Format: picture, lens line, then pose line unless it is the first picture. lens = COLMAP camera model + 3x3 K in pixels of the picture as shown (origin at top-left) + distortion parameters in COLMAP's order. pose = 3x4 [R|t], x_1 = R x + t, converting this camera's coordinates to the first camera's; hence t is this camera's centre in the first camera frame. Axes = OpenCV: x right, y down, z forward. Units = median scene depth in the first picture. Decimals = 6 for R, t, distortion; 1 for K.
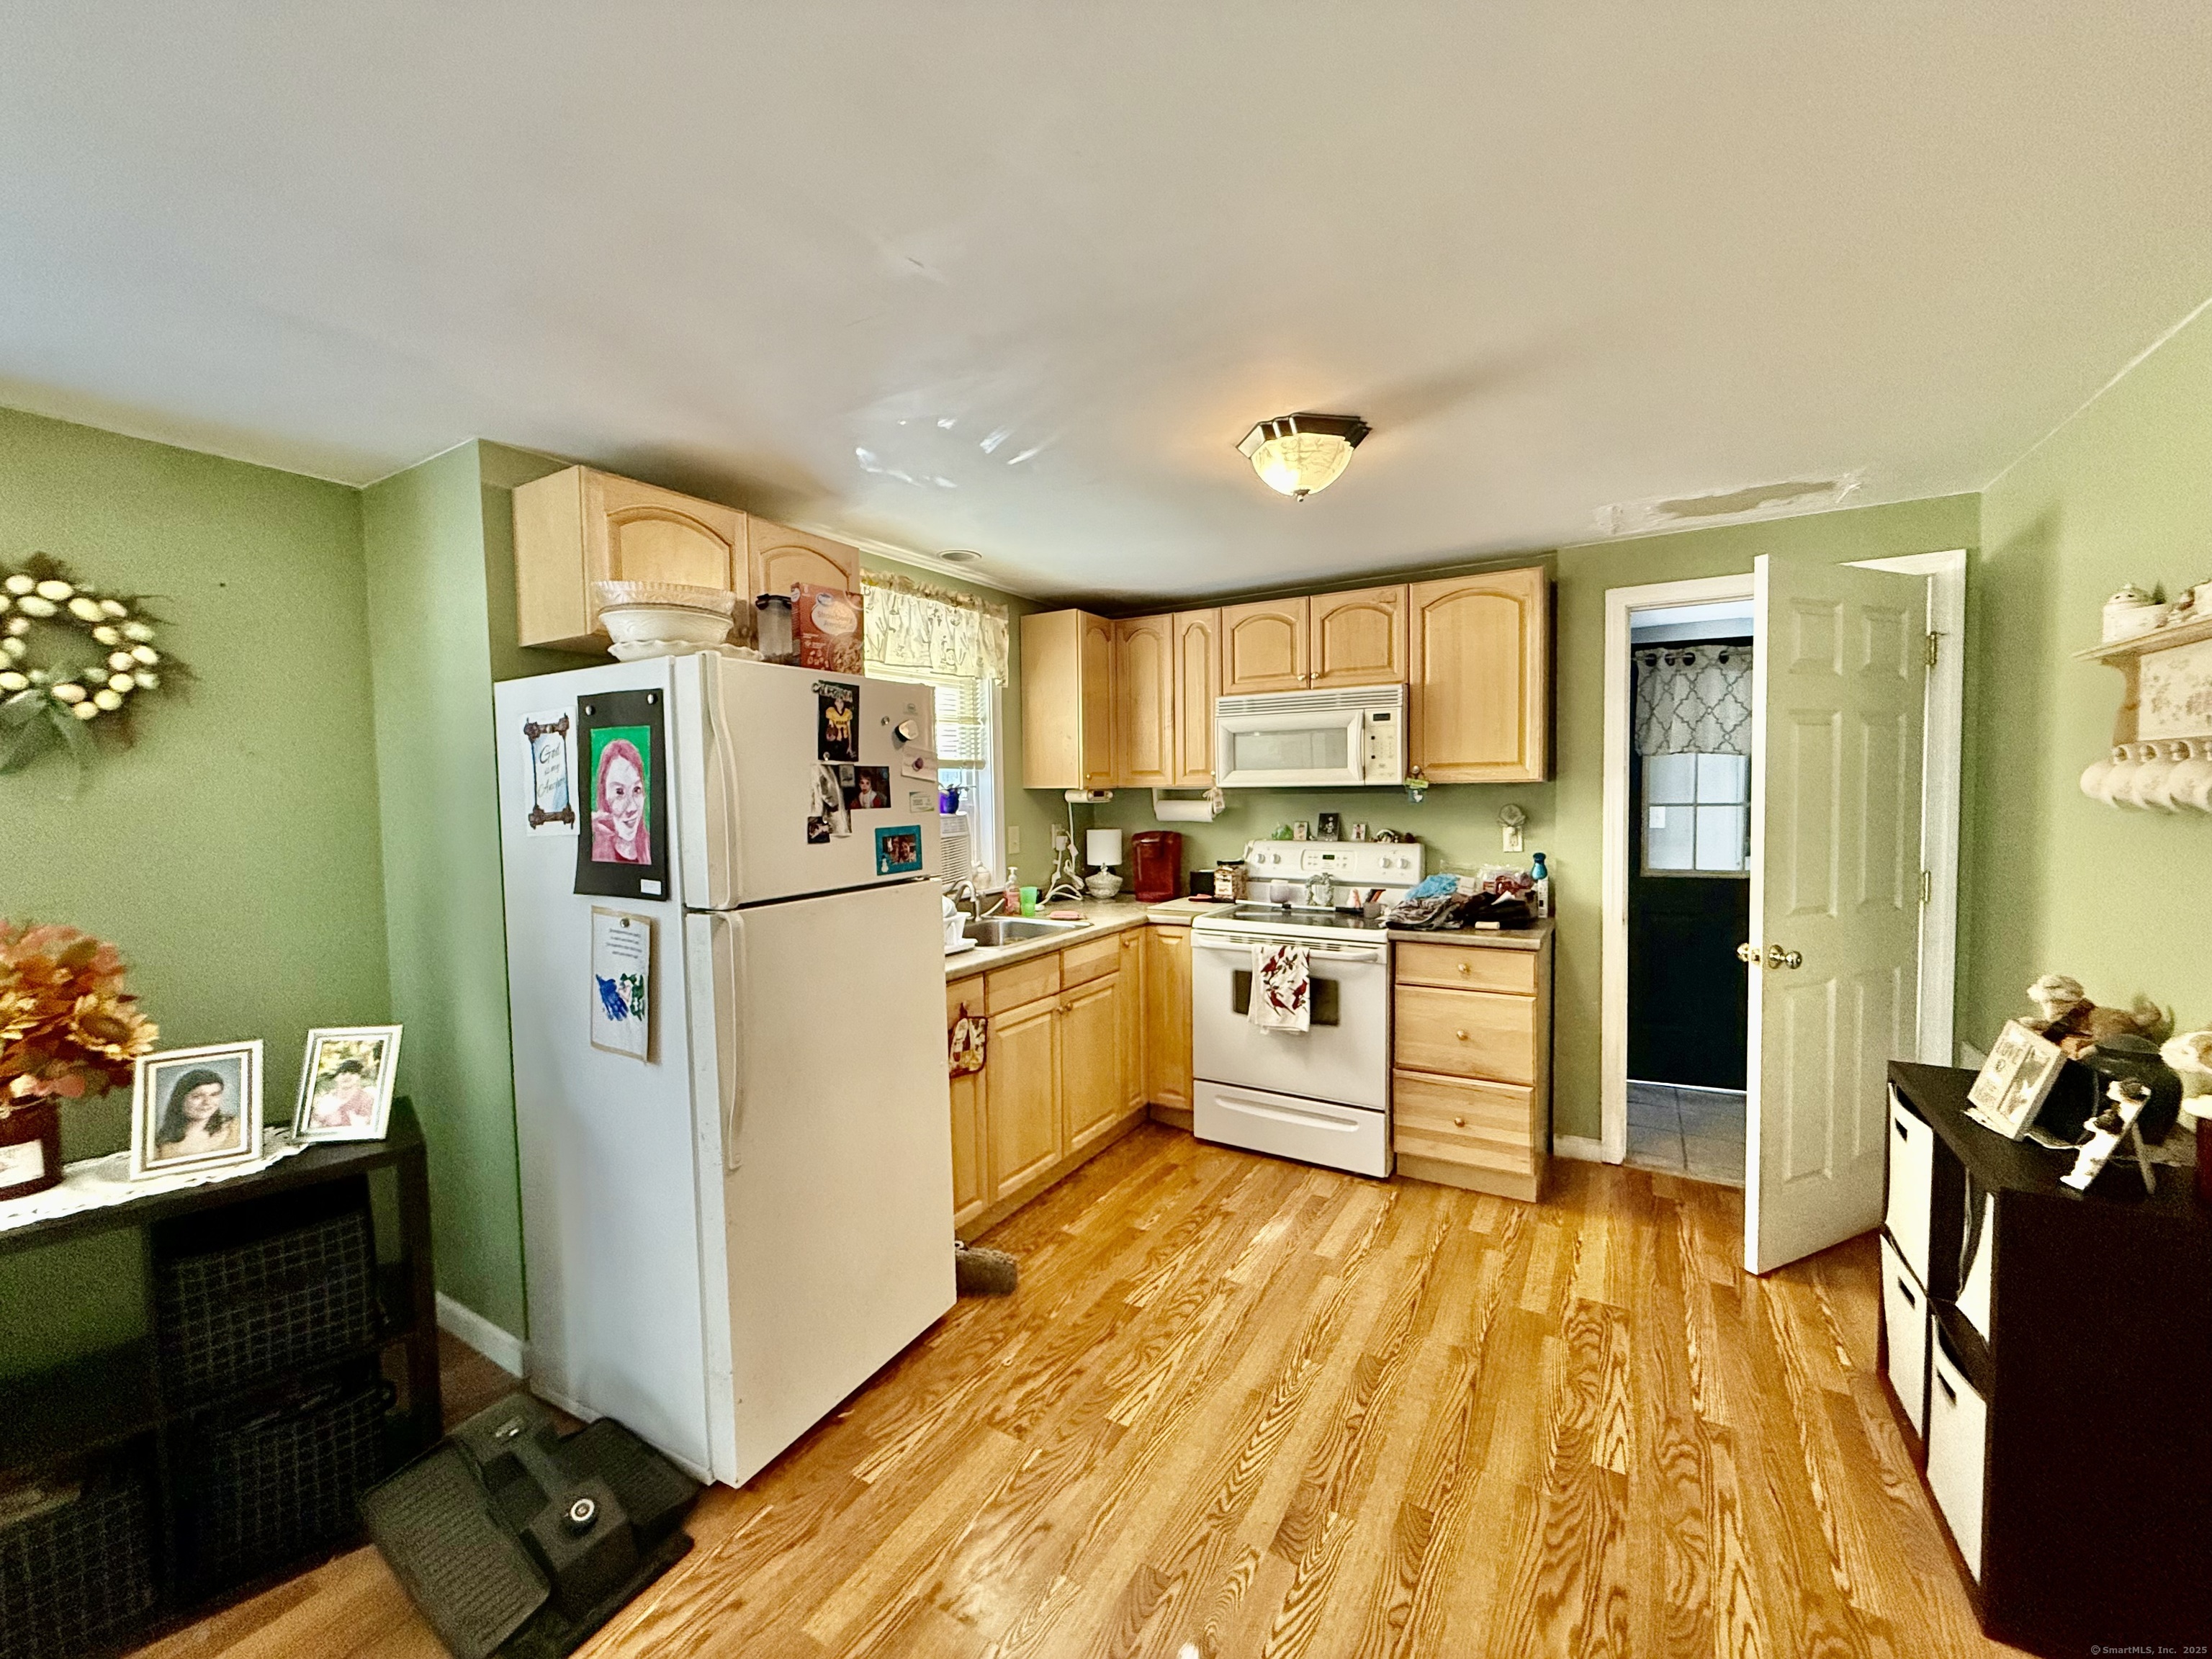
lens RADIAL K [[880.8, 0, 1097.8], [0, 880.8, 829.1], [0, 0, 1]] dist [-0.000773, 0.000092]
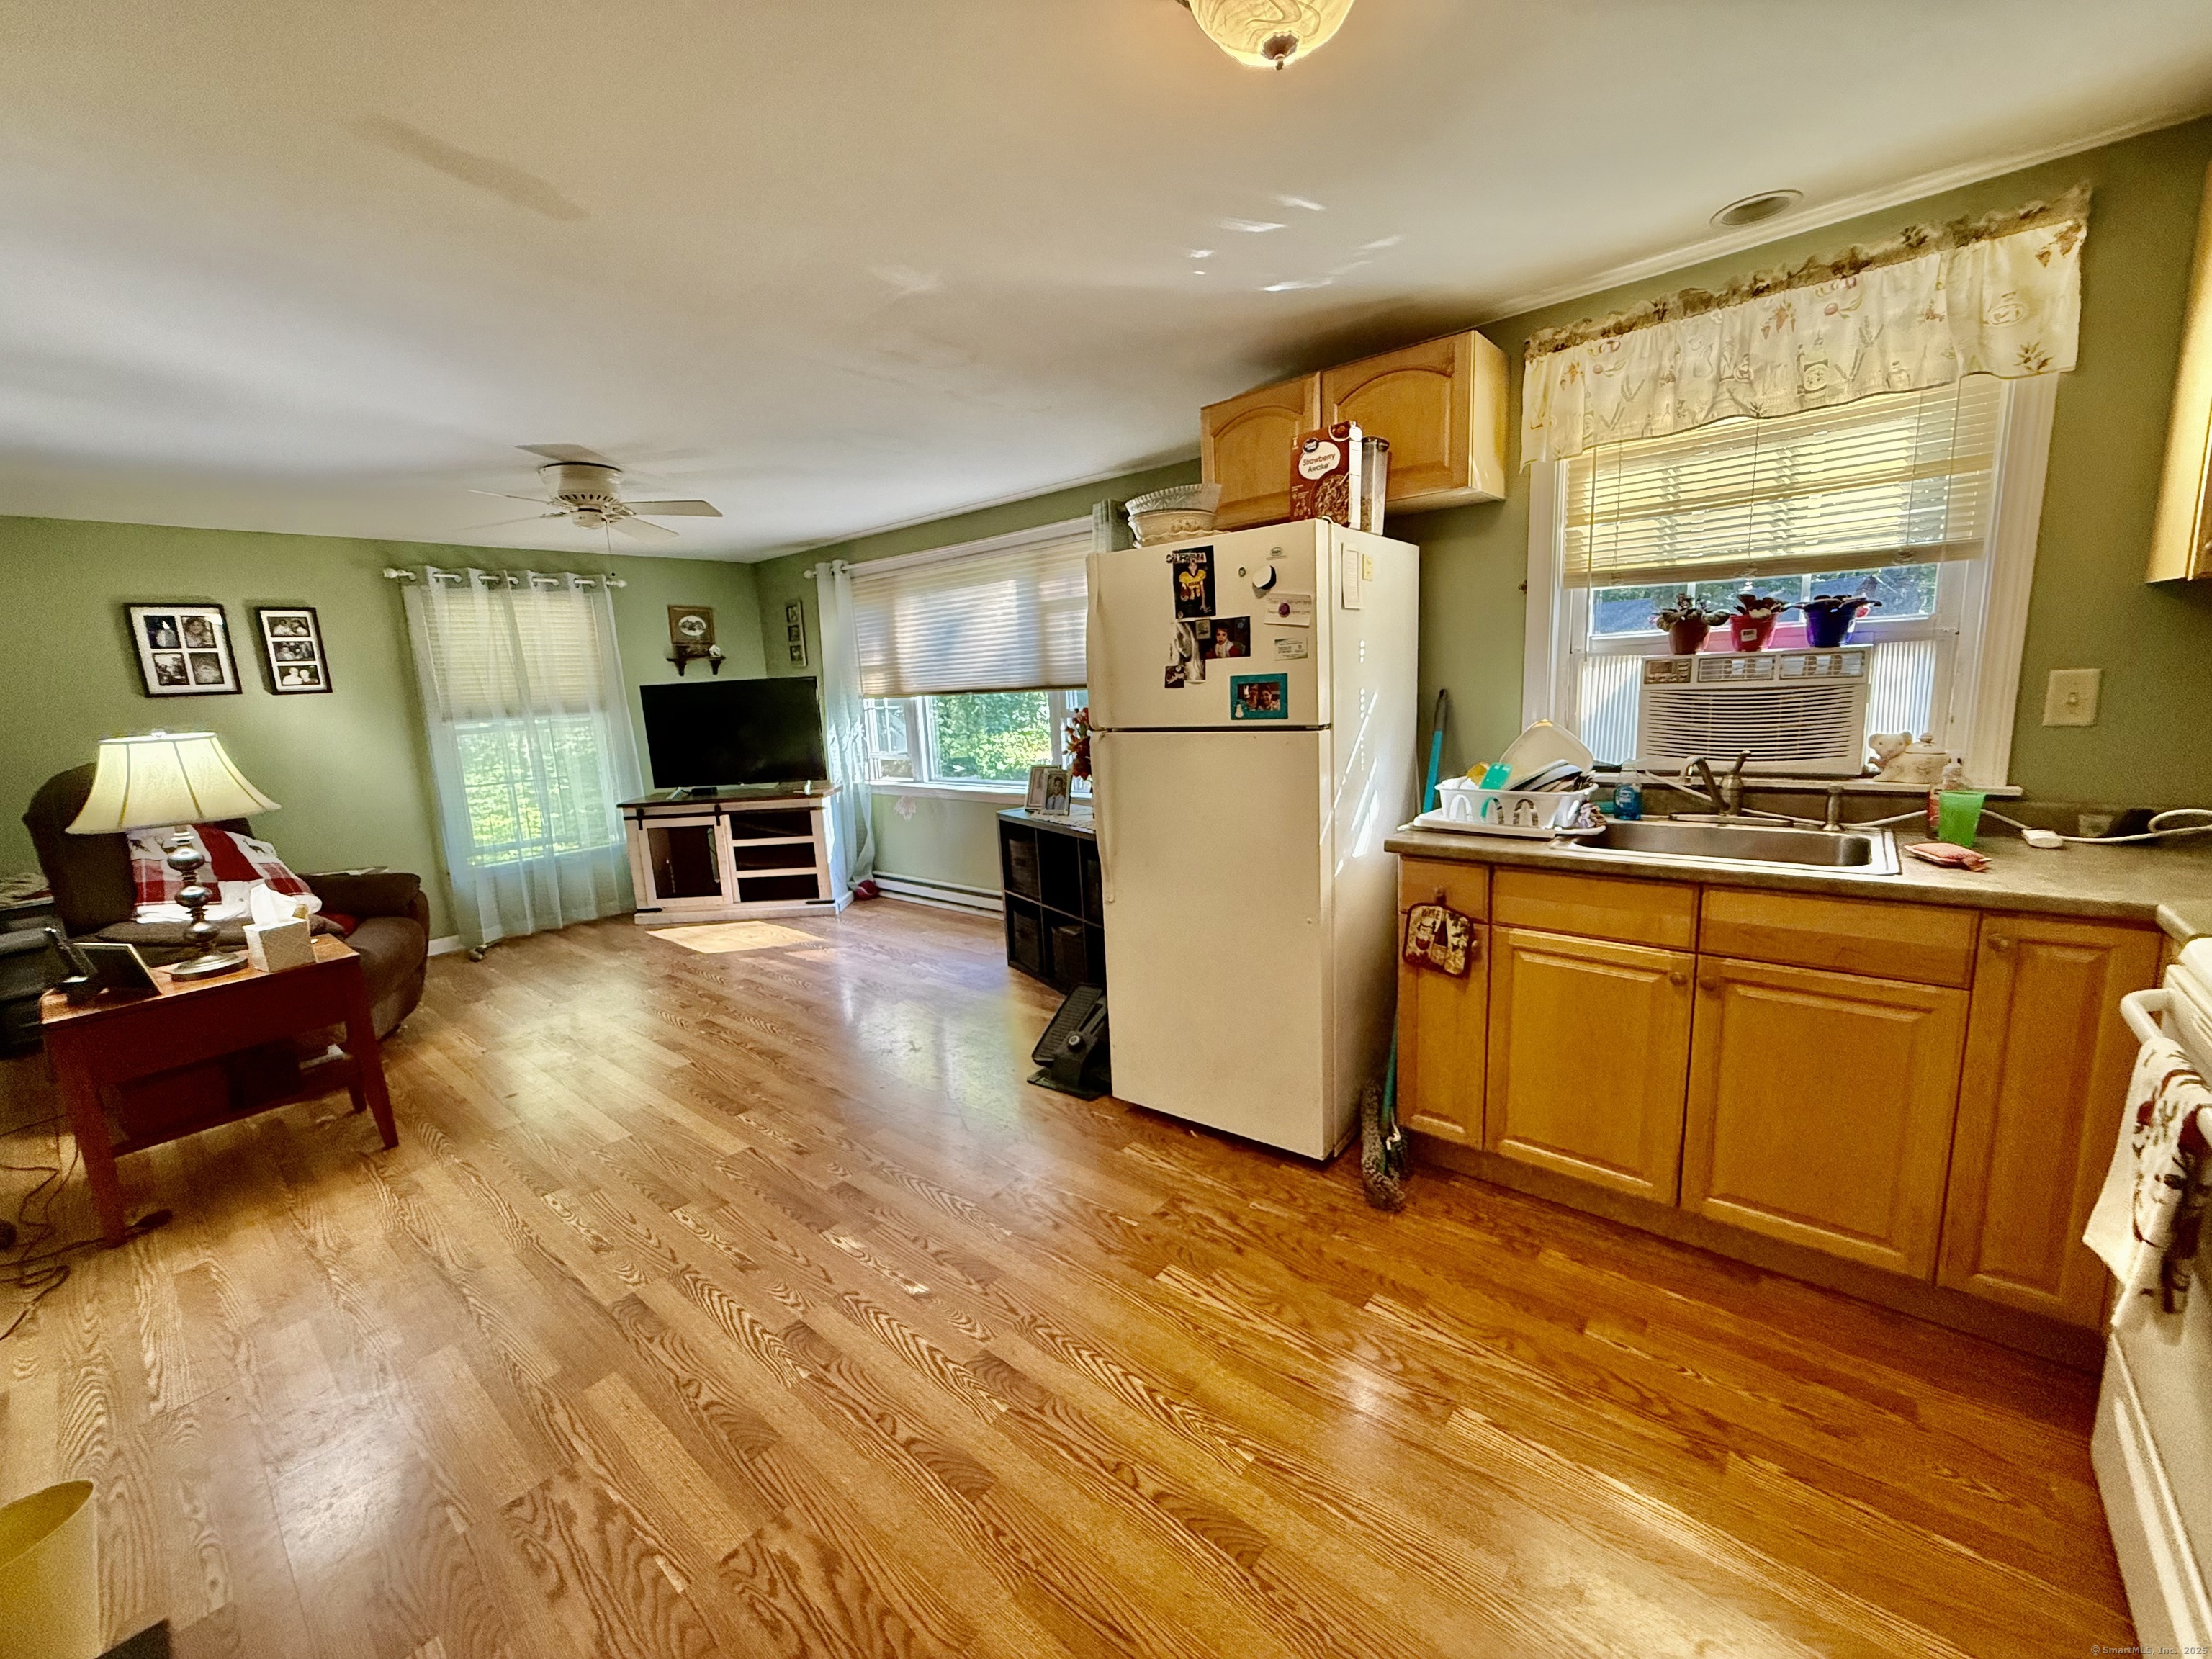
lens RADIAL K [[880.8, 0, 1097.8], [0, 880.8, 829.1], [0, 0, 1]] dist [-0.000773, 0.000092]
pose [[-0.157596, 0.193857, -0.968289, 0.766783], [0.009217, 0.980788, 0.194859, -0.025701], [0.987461, 0.021784, -0.156355, 0.890586]]
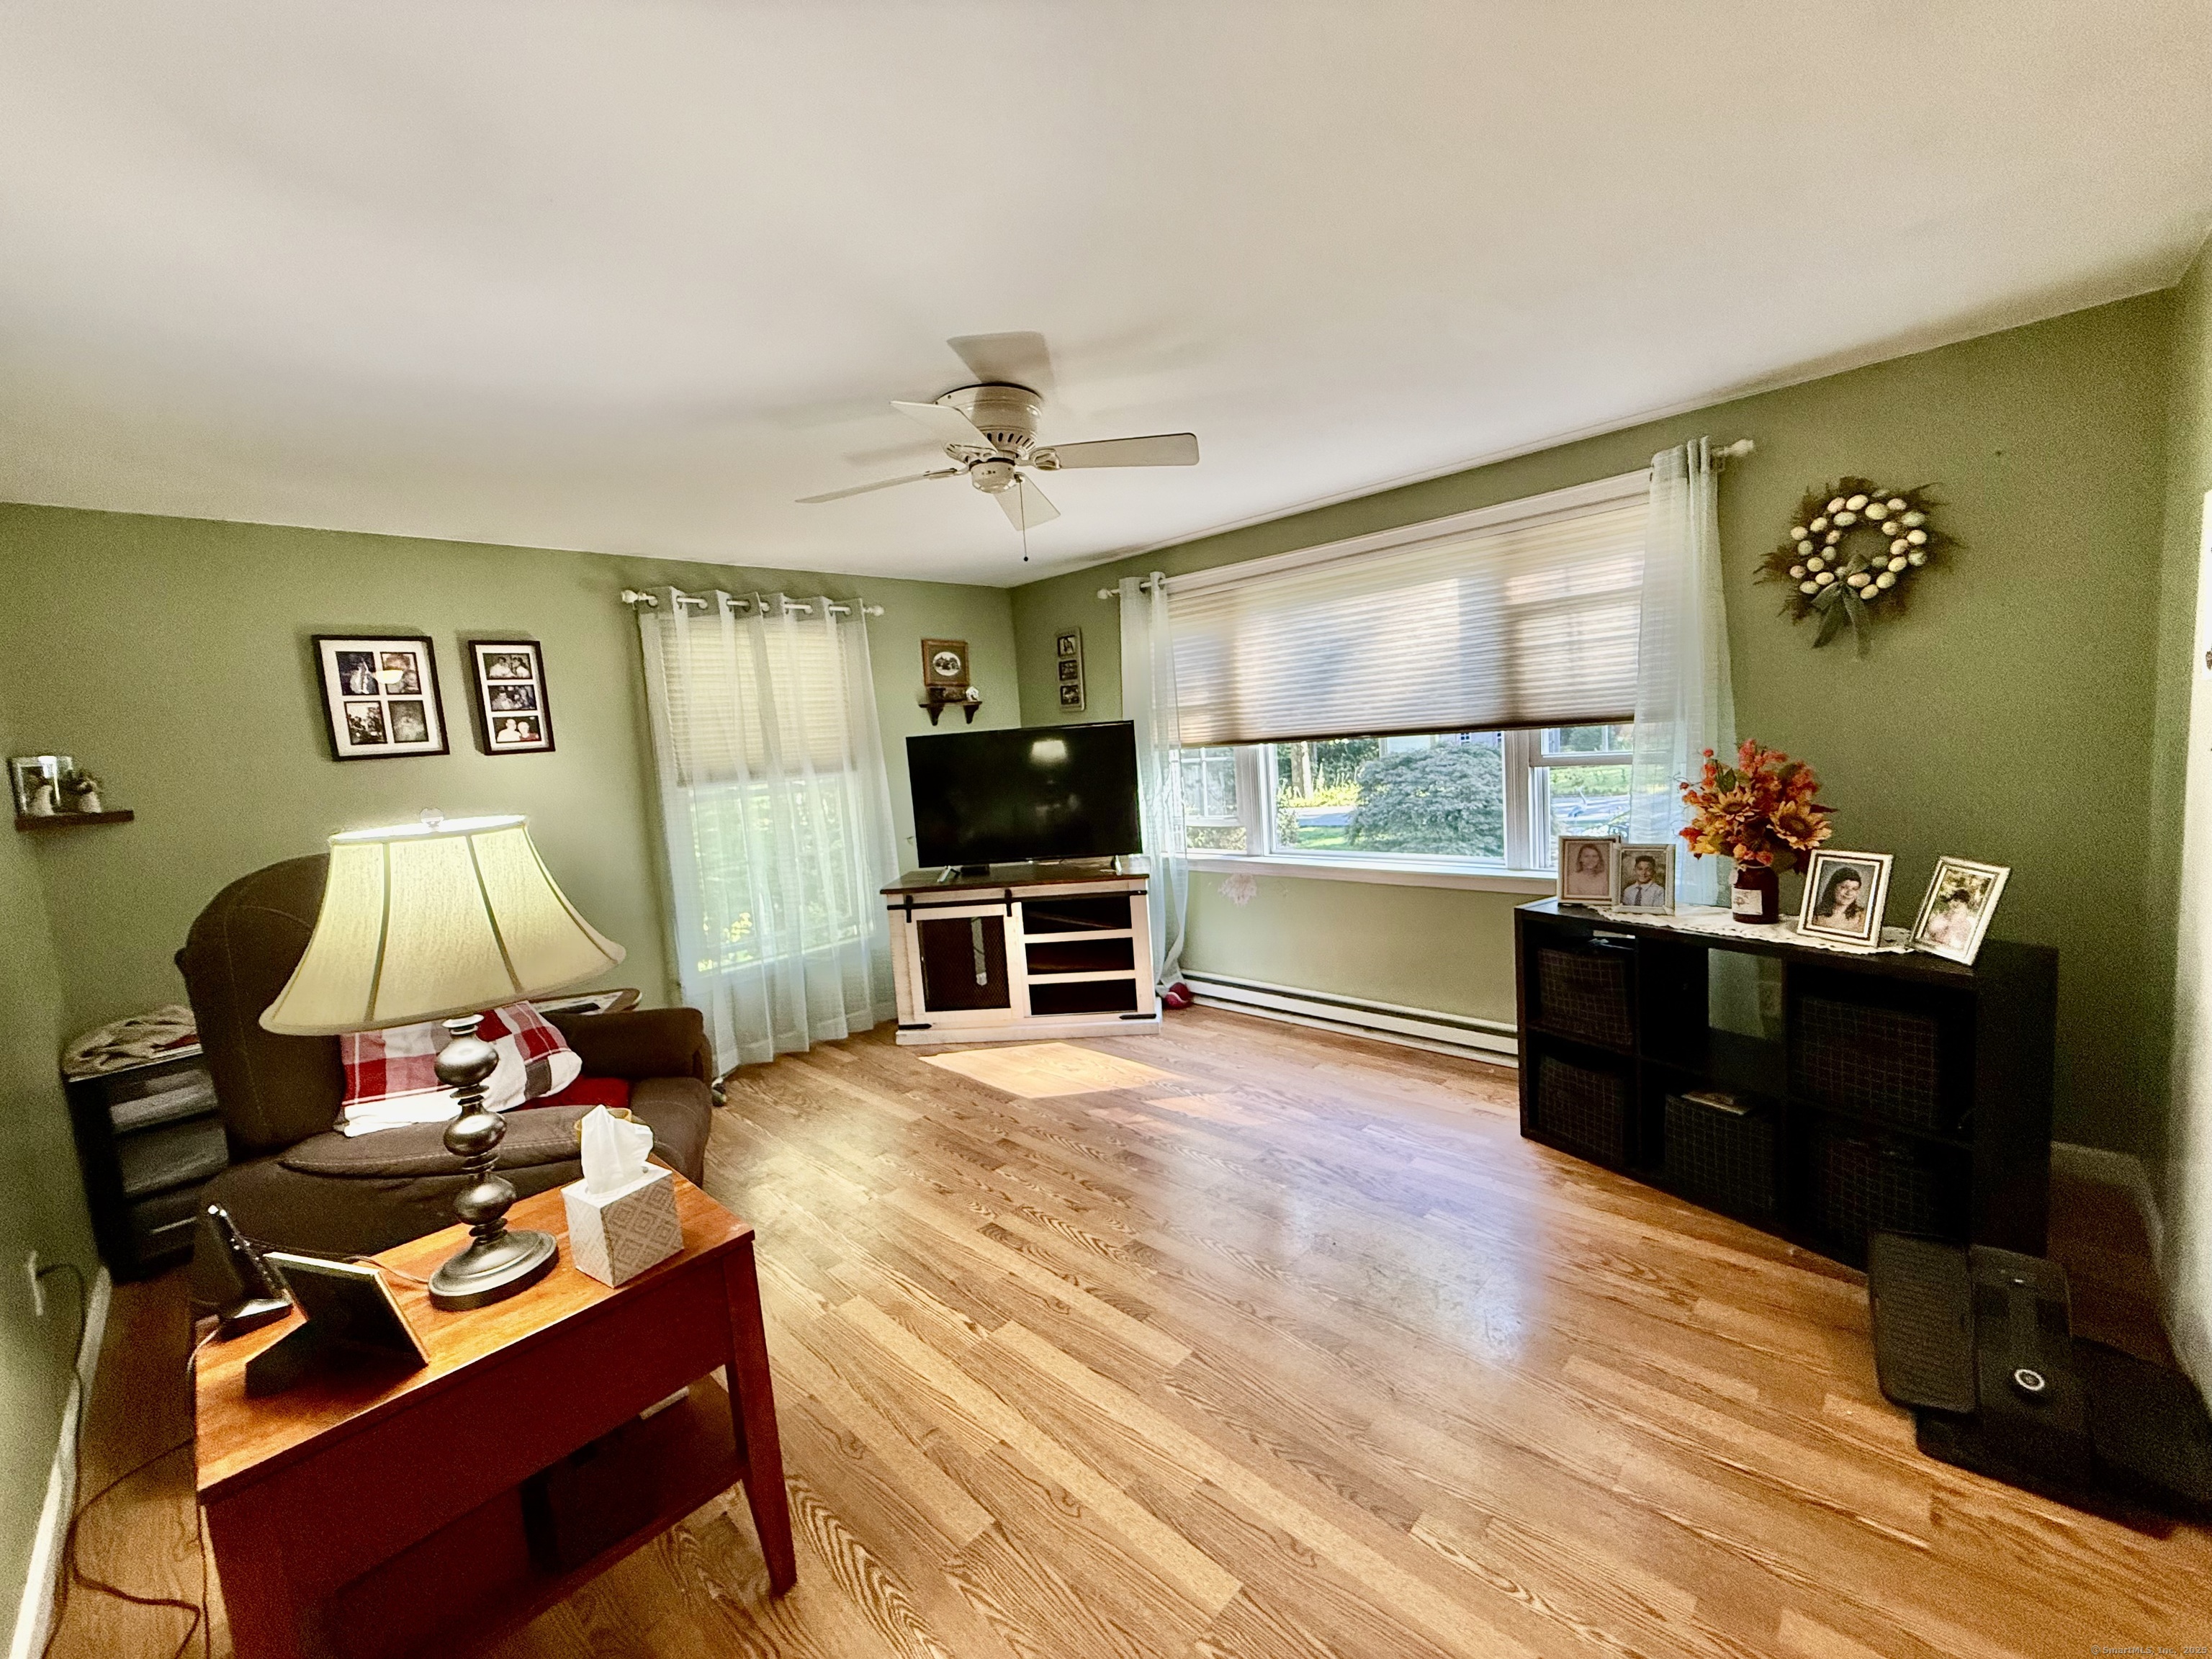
lens RADIAL K [[880.8, 0, 1097.8], [0, 880.8, 829.1], [0, 0, 1]] dist [-0.000773, 0.000092]
pose [[-0.224545, 0.135511, -0.964996, 0.337871], [0.031769, 0.990775, 0.131739, 0.005038], [0.973946, -0.001076, -0.226778, 0.143348]]
